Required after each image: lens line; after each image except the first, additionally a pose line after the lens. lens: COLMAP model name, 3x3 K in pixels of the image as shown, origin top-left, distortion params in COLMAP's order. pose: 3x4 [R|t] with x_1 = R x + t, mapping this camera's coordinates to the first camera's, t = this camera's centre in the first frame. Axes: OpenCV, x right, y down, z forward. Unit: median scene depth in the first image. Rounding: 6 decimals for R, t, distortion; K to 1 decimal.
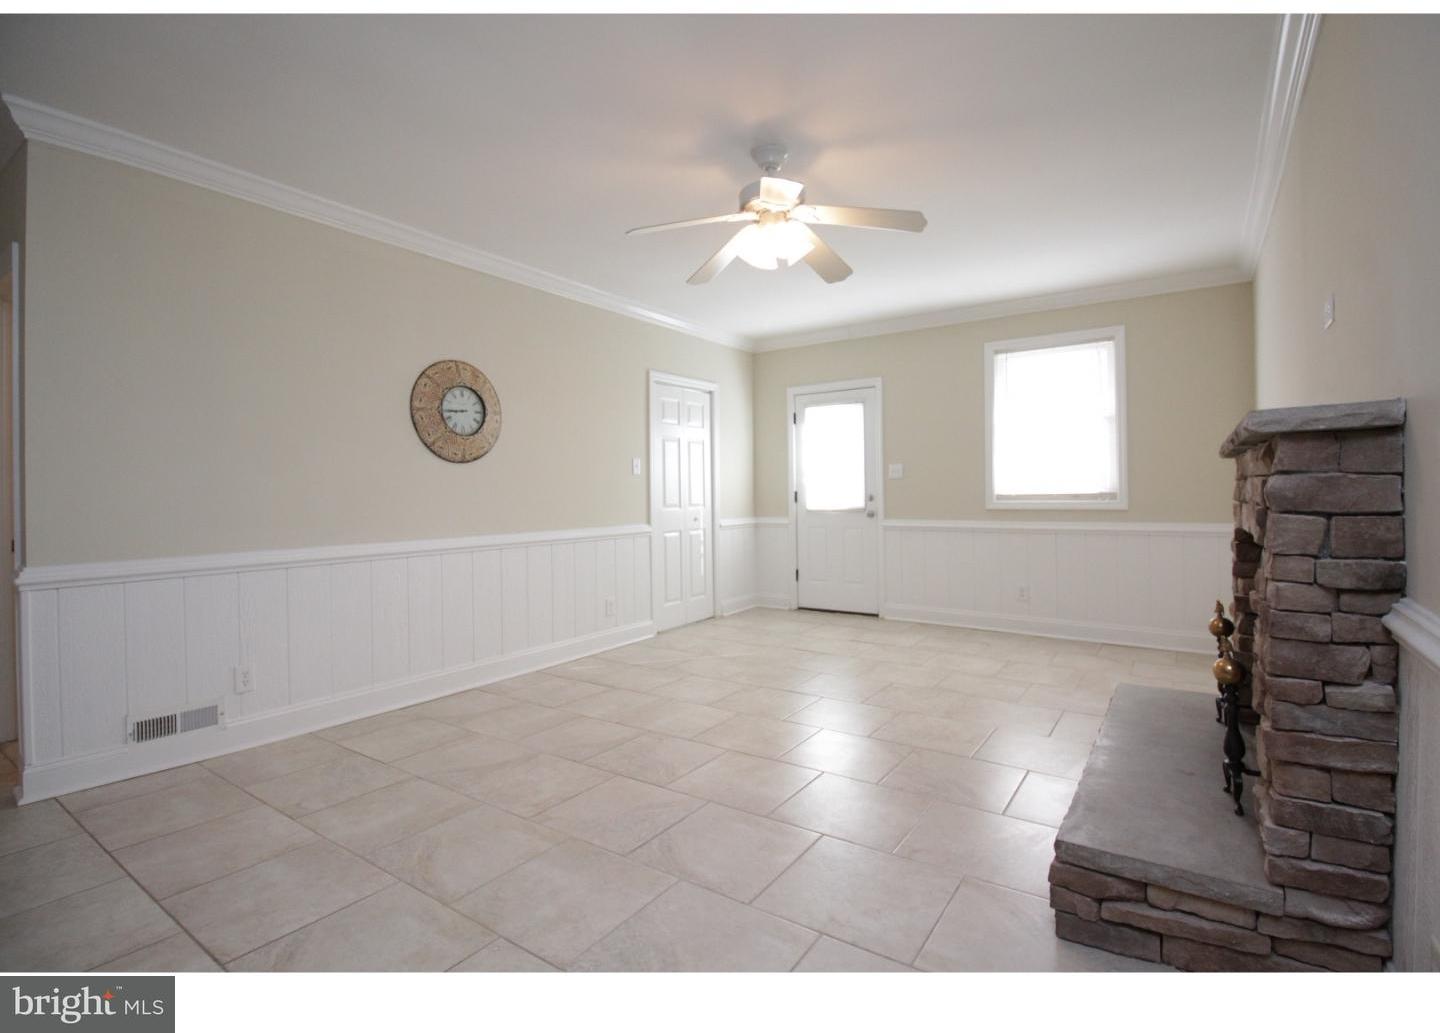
lens RADIAL K [[691.6, 0, 719.2], [0, 691.6, 491.4], [0, 0, 1]] dist [-0.010538, -0.000544]
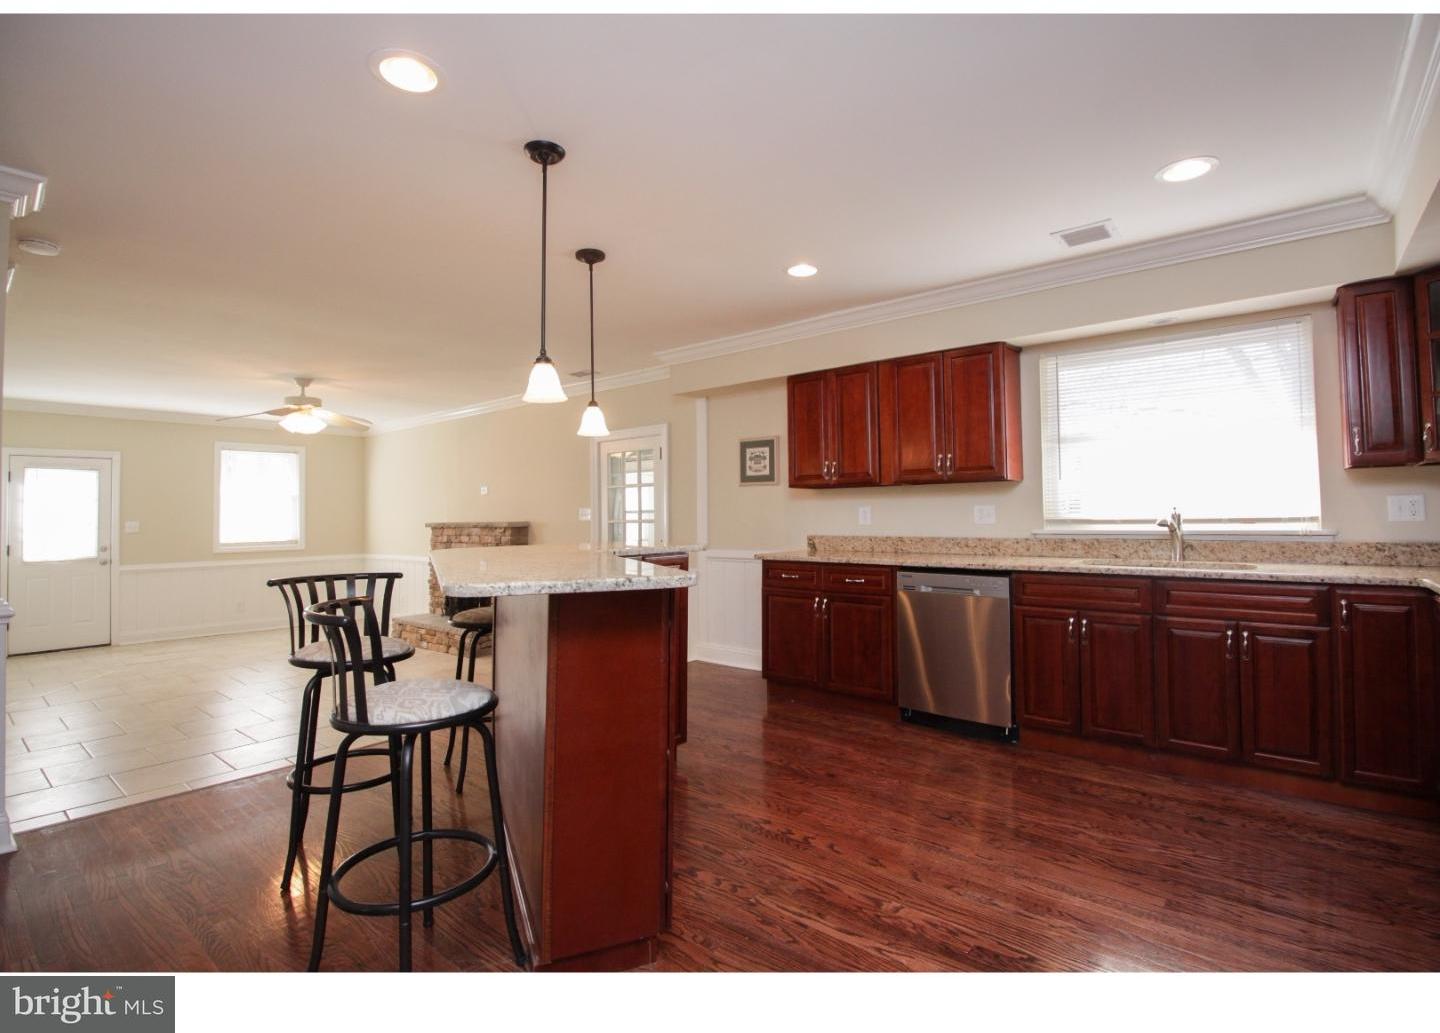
lens RADIAL K [[691.6, 0, 719.2], [0, 691.6, 491.4], [0, 0, 1]] dist [-0.010538, -0.000544]
pose [[0.107963, 0.042741, 0.993236, -0.893153], [0.010319, 0.998973, -0.044110, -0.028377], [-0.994101, 0.015012, 0.107411, -0.216164]]
